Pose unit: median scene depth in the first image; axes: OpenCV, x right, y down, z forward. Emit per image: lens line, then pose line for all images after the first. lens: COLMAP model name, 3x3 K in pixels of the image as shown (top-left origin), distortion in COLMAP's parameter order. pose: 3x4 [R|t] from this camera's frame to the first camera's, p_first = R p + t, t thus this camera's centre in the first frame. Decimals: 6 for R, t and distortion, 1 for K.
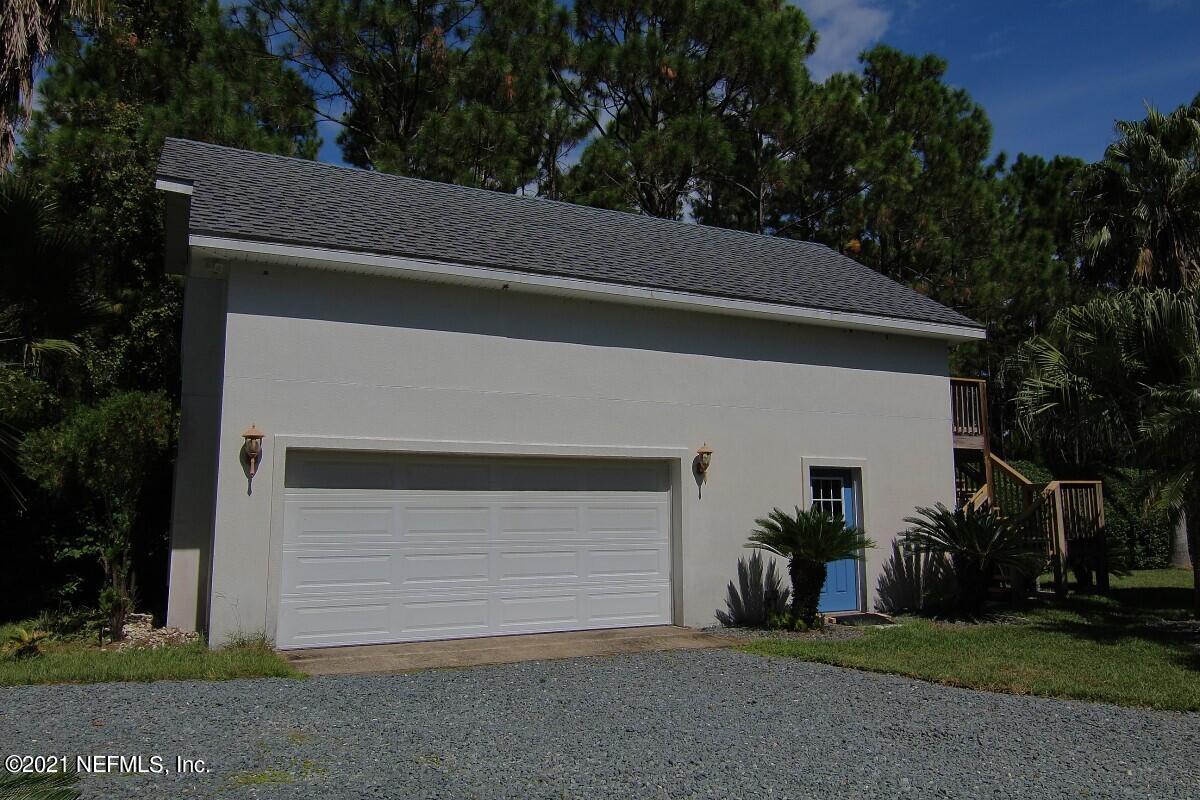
lens RADIAL K [[833.3, 0, 599.6], [0, 833.3, 402.5], [0, 0, 1]] dist [-0.008978, -0.003457]
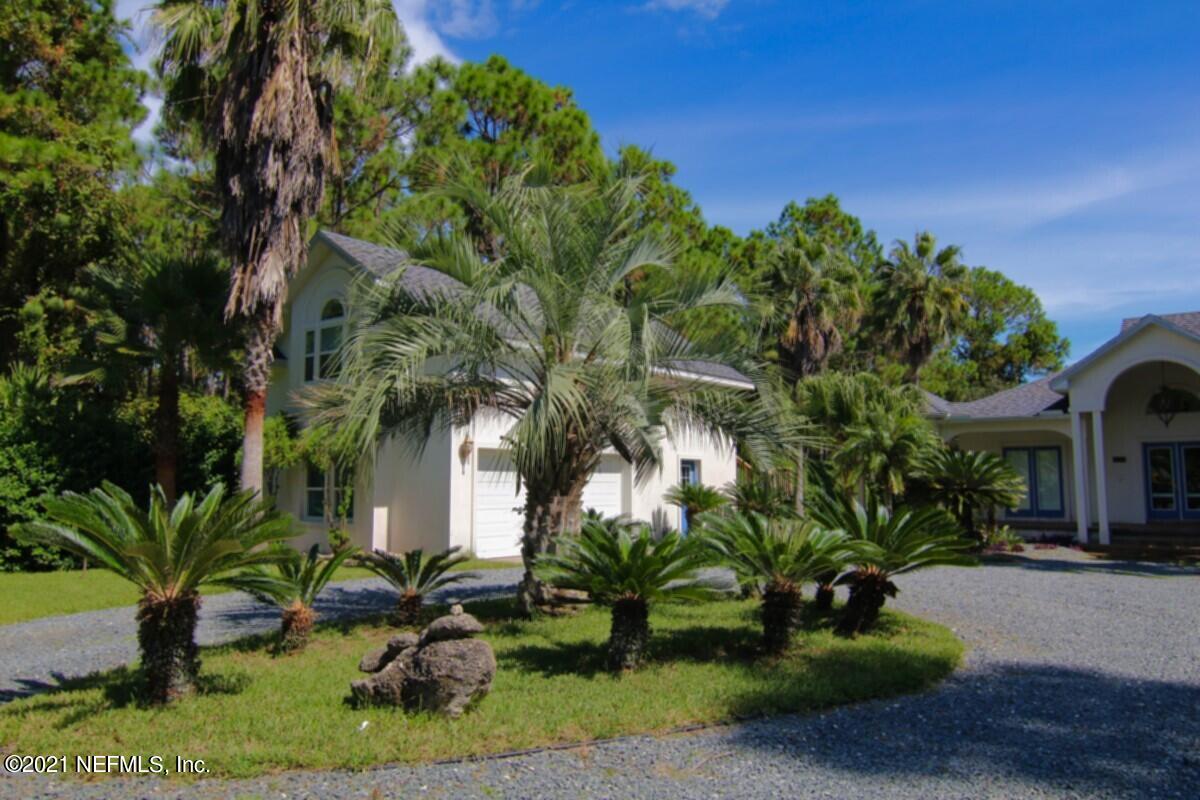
lens RADIAL K [[833.3, 0, 599.3], [0, 833.3, 400.5], [0, 0, 1]] dist [-0.008978, -0.003457]
pose [[0.901250, 0.044086, 0.431051, -0.423204], [-0.055576, 0.998355, 0.014092, -0.040450], [-0.429721, -0.036656, 0.902218, -0.338173]]
